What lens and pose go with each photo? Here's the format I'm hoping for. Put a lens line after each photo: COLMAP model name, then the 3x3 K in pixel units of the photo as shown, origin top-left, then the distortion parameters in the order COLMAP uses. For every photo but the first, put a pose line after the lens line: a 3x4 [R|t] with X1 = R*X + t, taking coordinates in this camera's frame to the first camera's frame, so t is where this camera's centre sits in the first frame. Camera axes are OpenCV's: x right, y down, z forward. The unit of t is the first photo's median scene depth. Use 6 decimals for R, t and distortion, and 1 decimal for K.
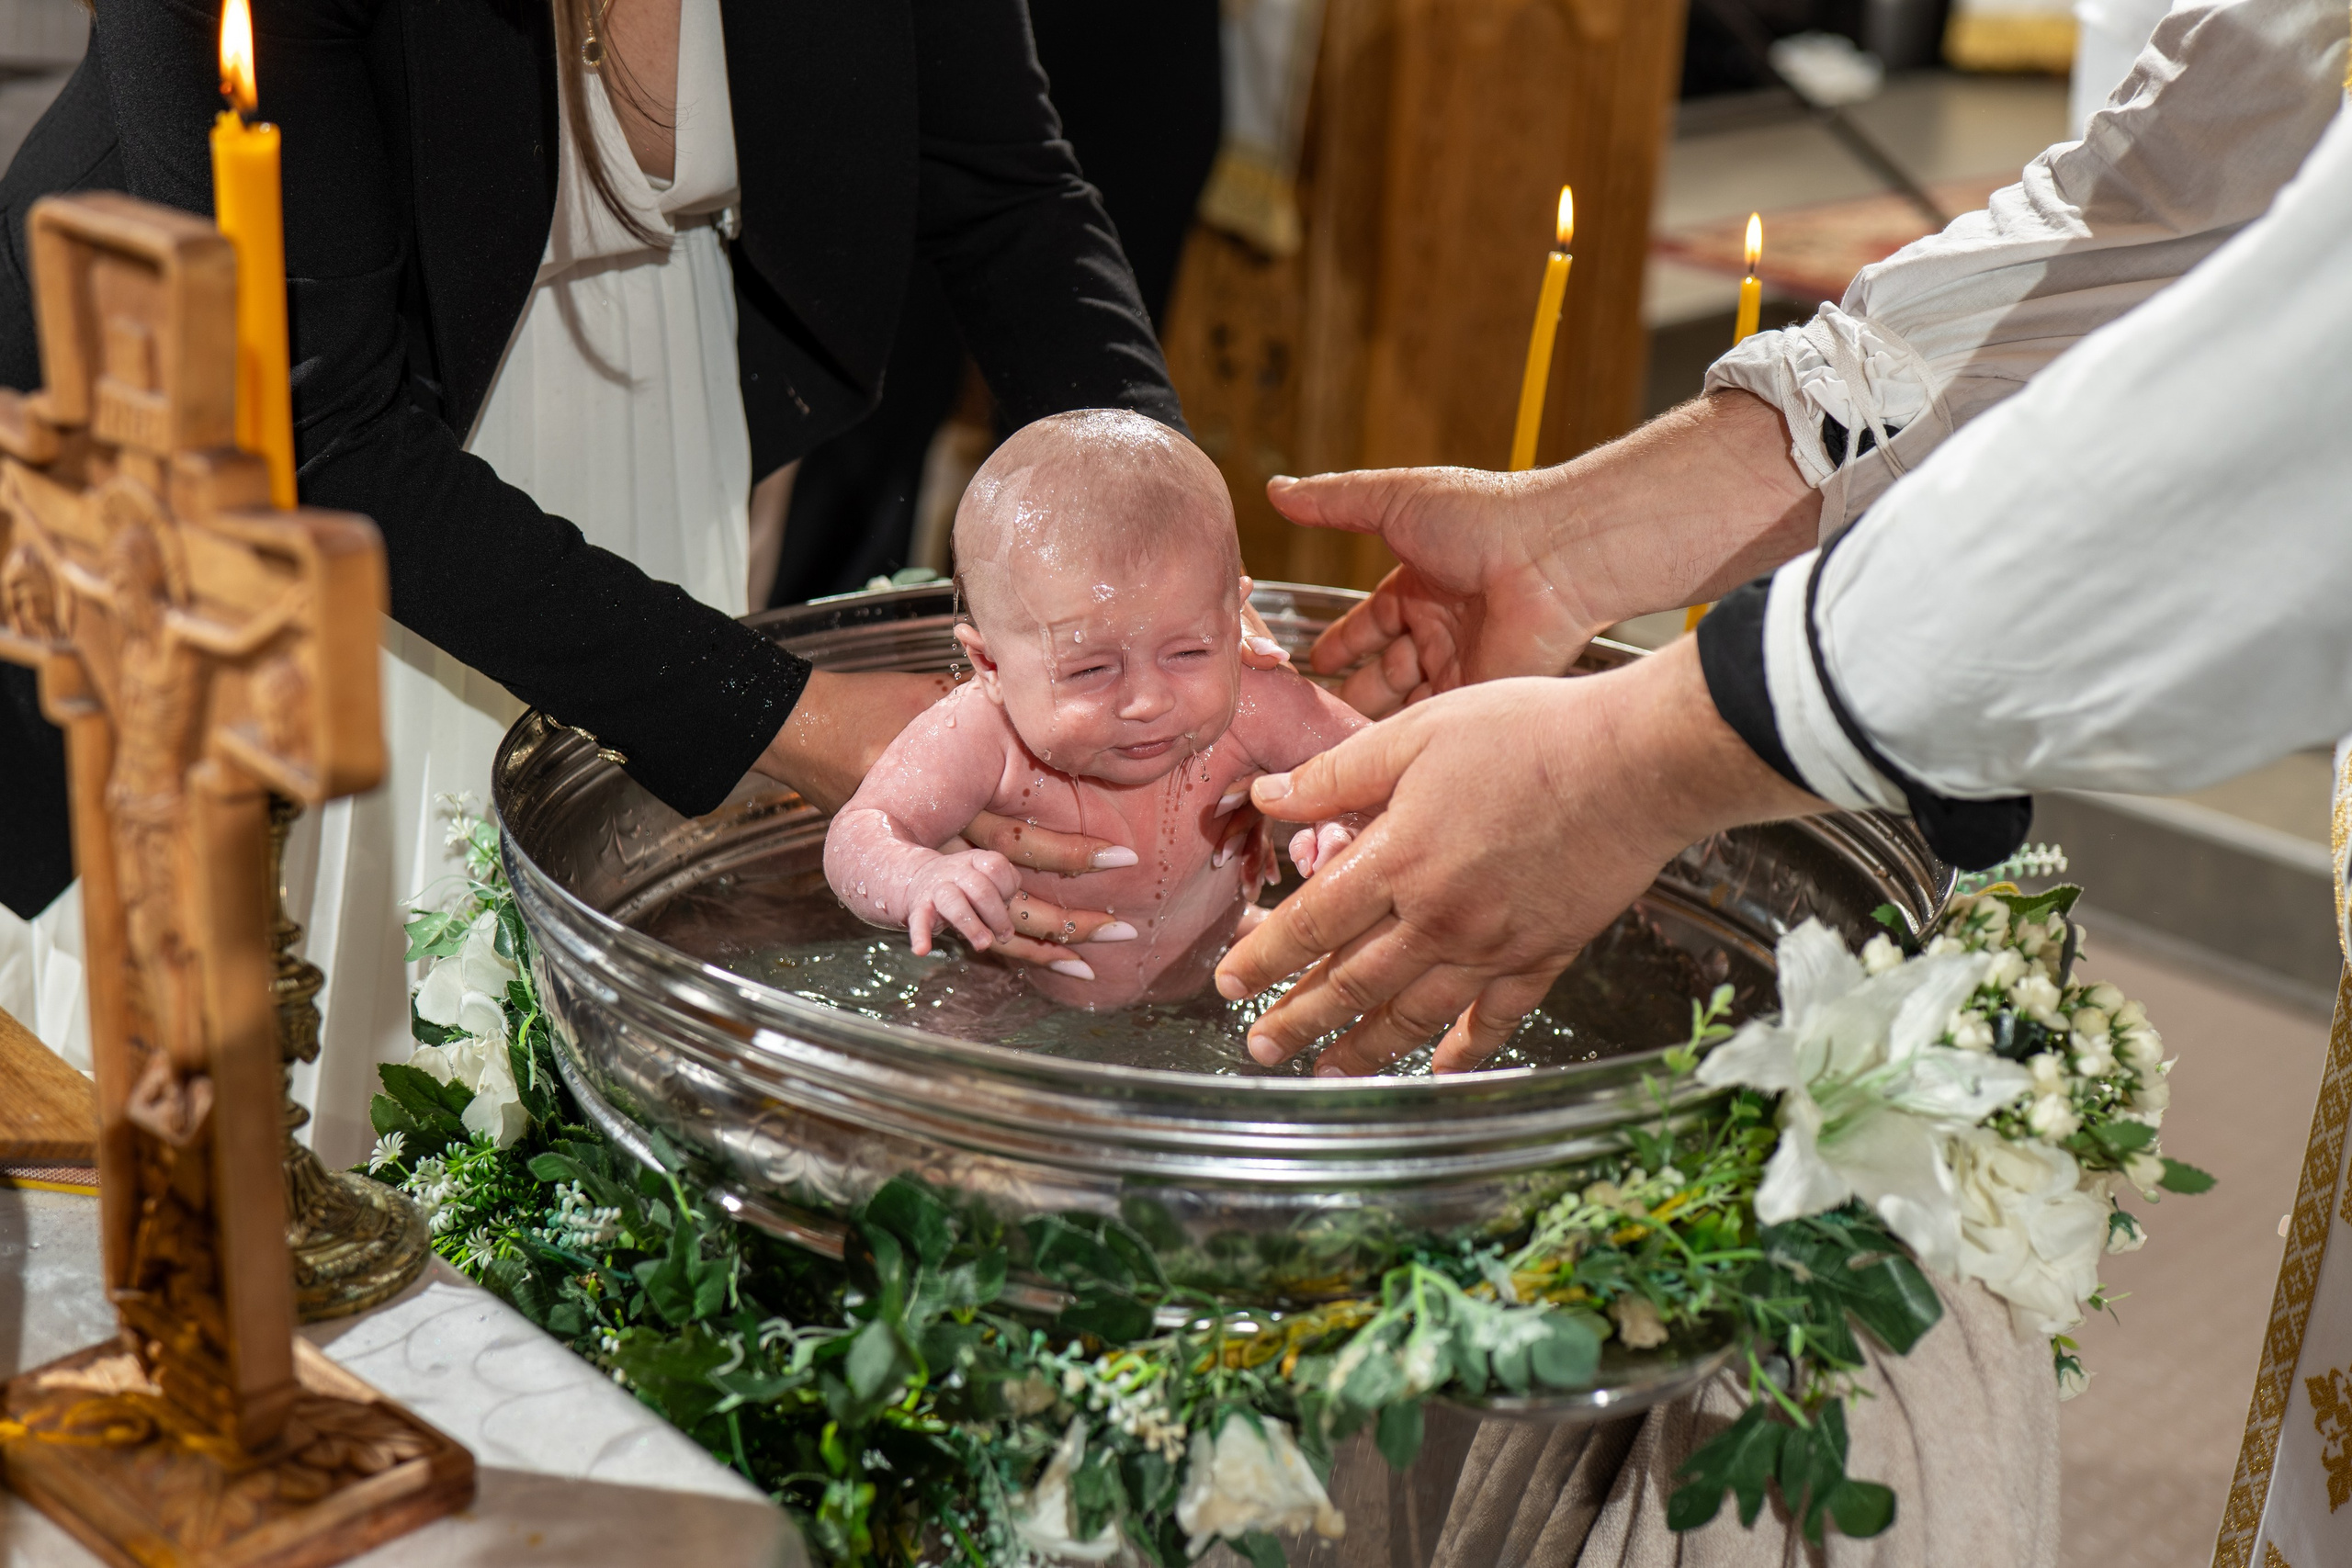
lens RADIAL K [[3267.2, 0, 1182.8], [0, 3267.2, 862.9], [0, 0, 1]] dist [0.010543, 0.061820]
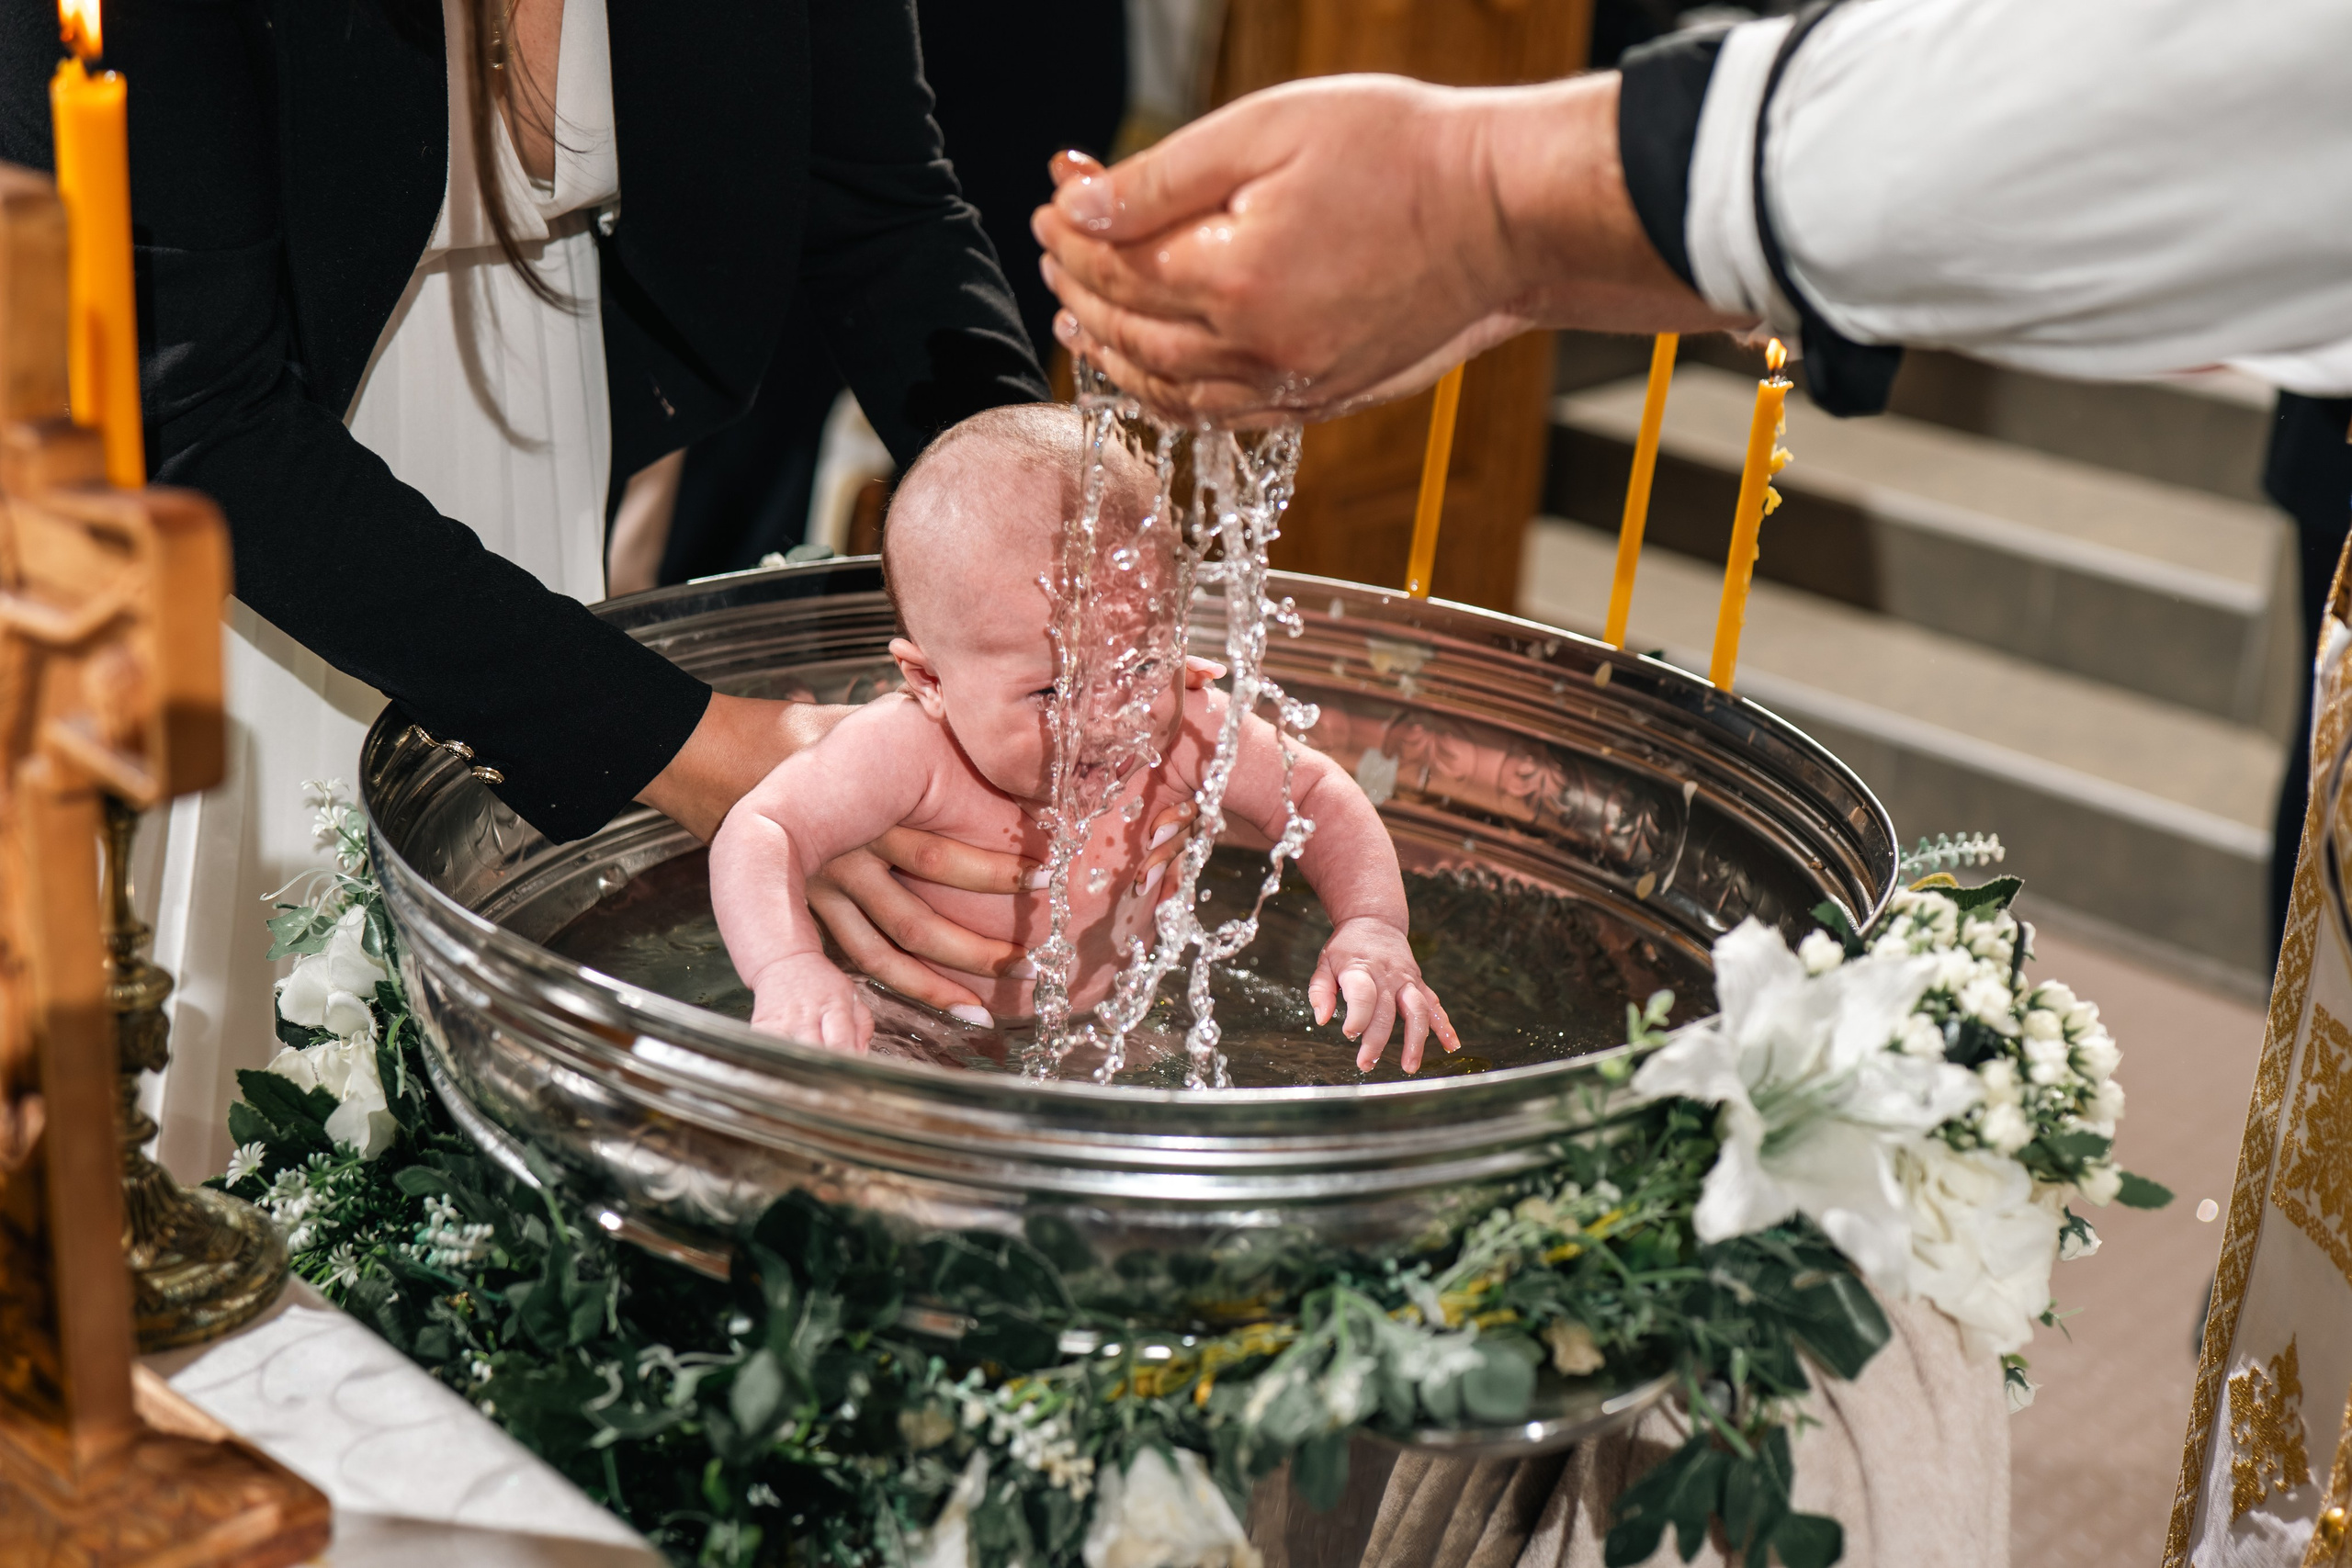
lens RADIAL K [[3269.9, 0, 1176.0], [0, 3269.9, 784.0], [0, 0, 1]] dist [0.015144, 0.029017]
pose [[0.999618, 0.000391, 0.027650, -0.001439], [0.000010, 0.999895, -0.014520, -0.008337], [-0.027653, 0.014515, 0.999512, 0.054054]]
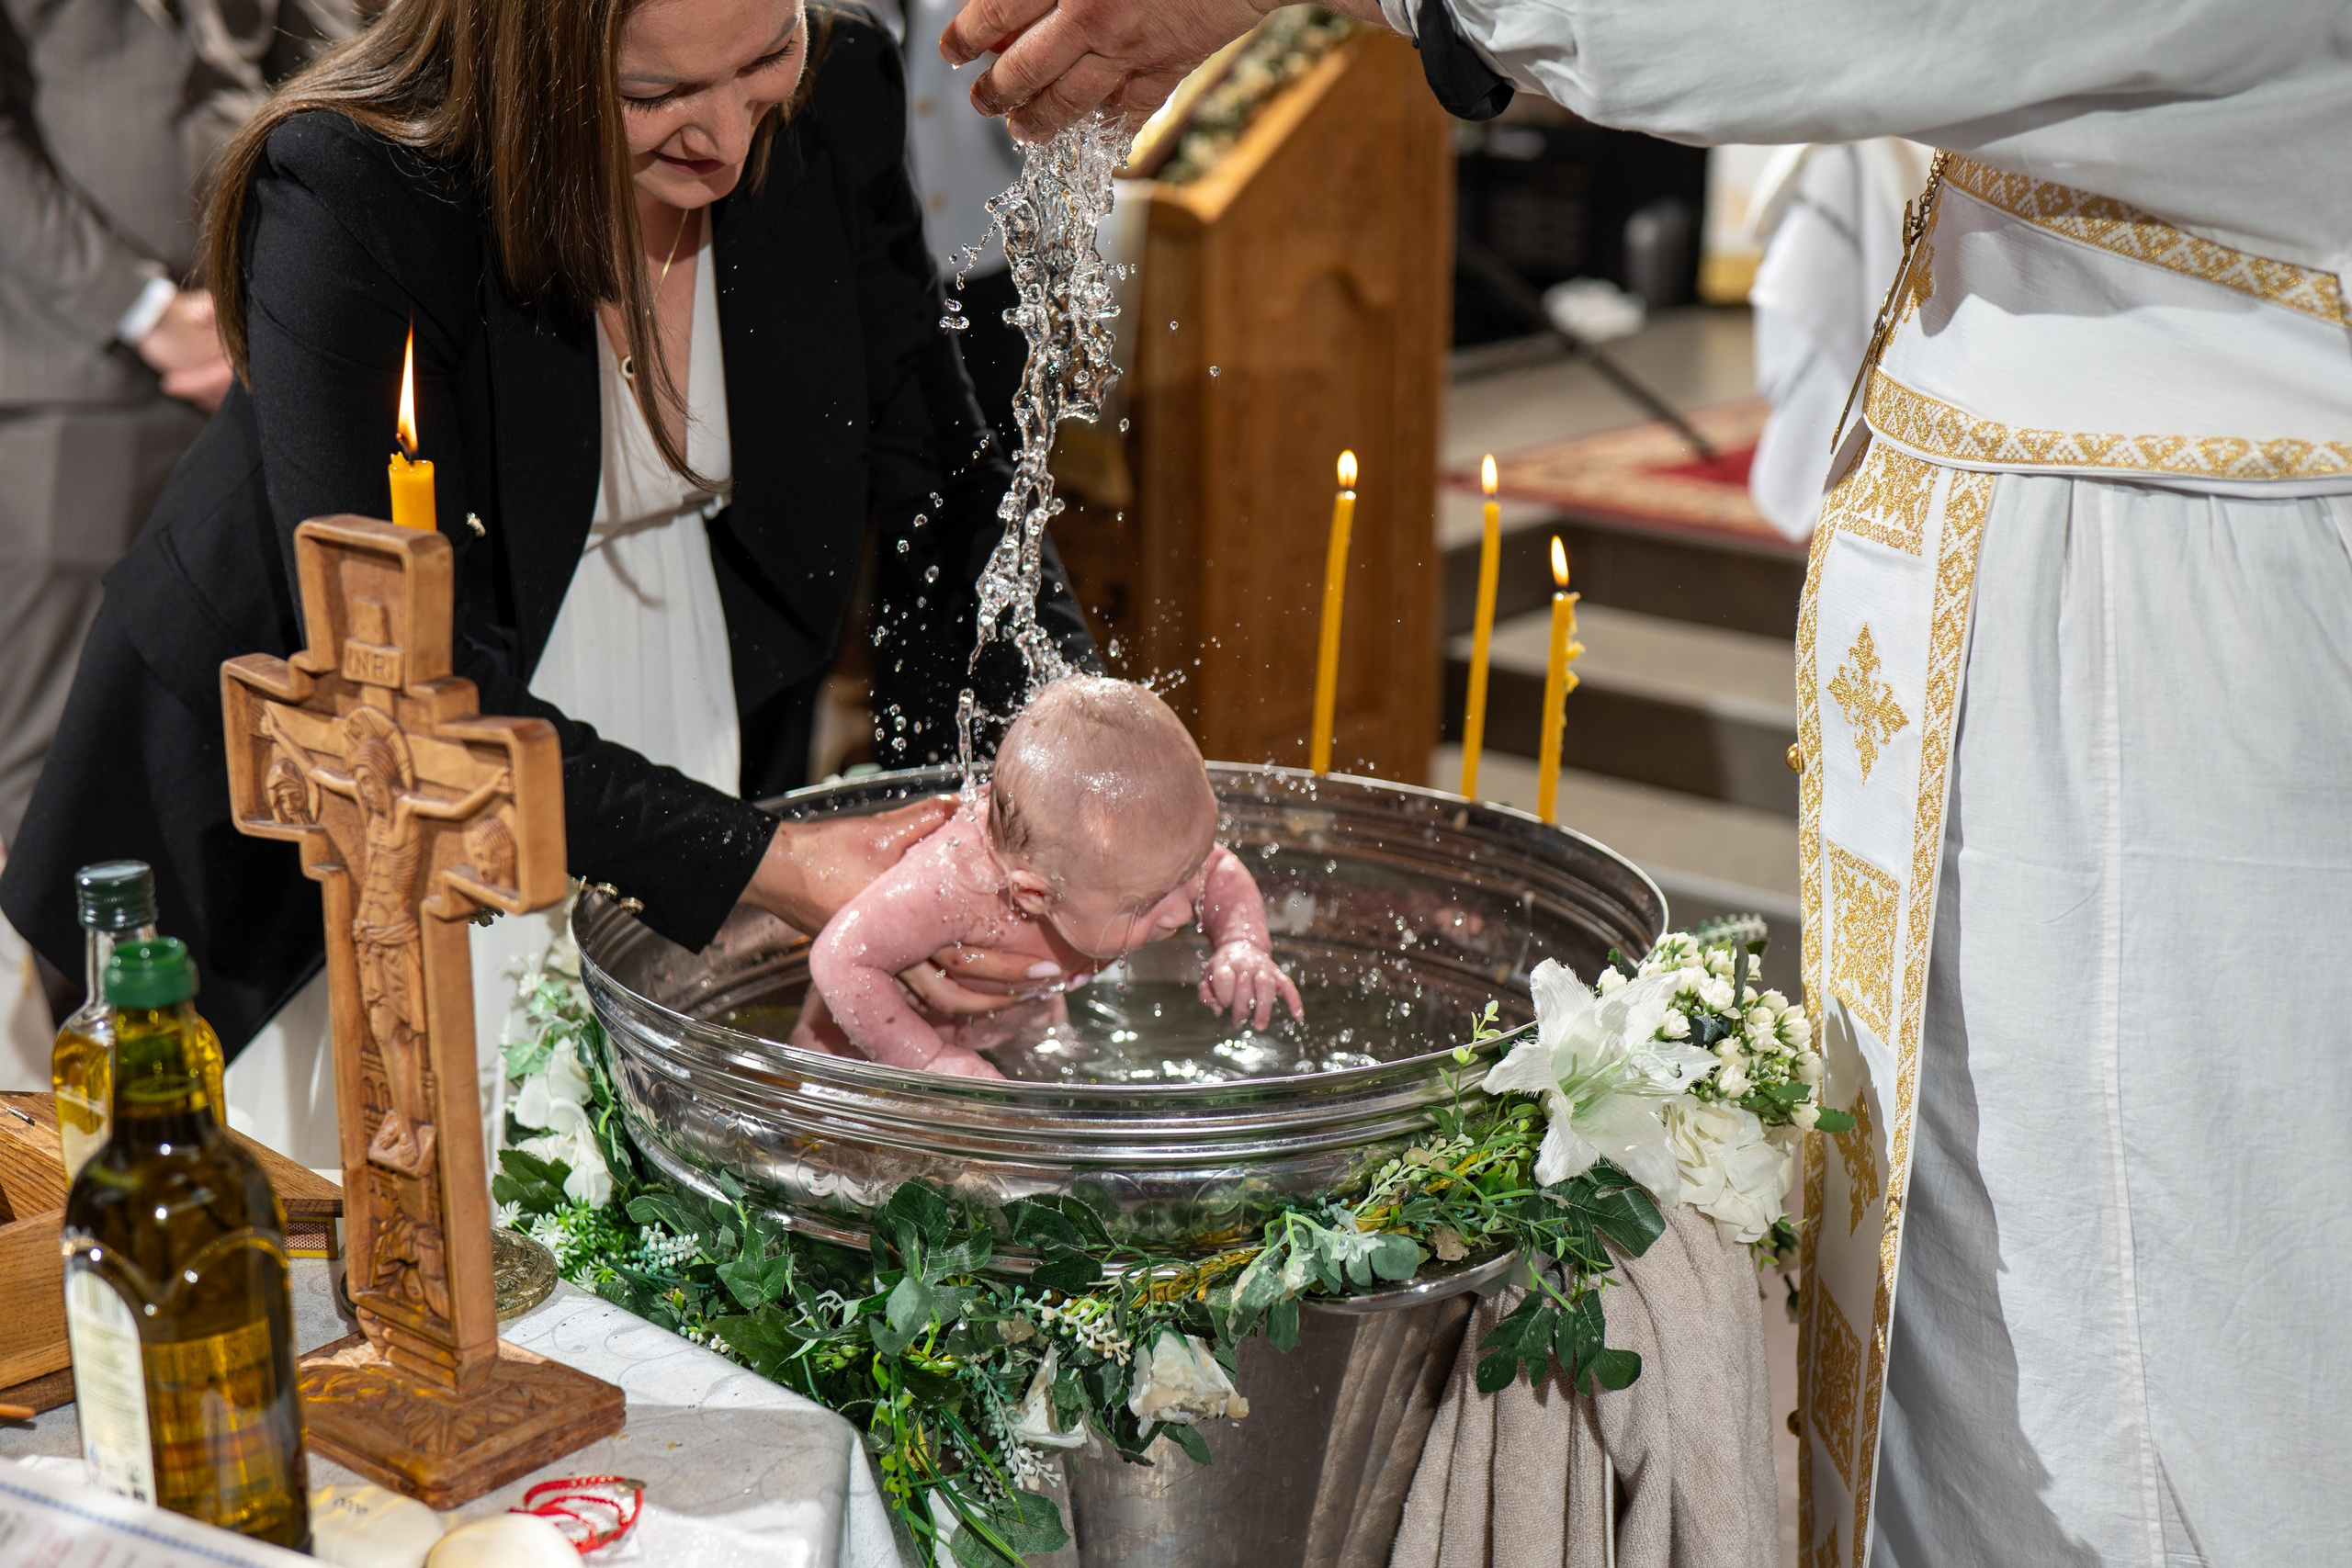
lens RADIAL K [[3267.2, 0, 1182.8], [0, 3267.2, 862.9], [0, 0, 1]] dist [0.010543, 0.061820]
pose [[0.996709, -0.065465, 0.047806, -0.029257], [0.068894, 0.994875, -0.074005, 0.072285], [-0.042716, 0.077055, 0.996111, -0.391169]]
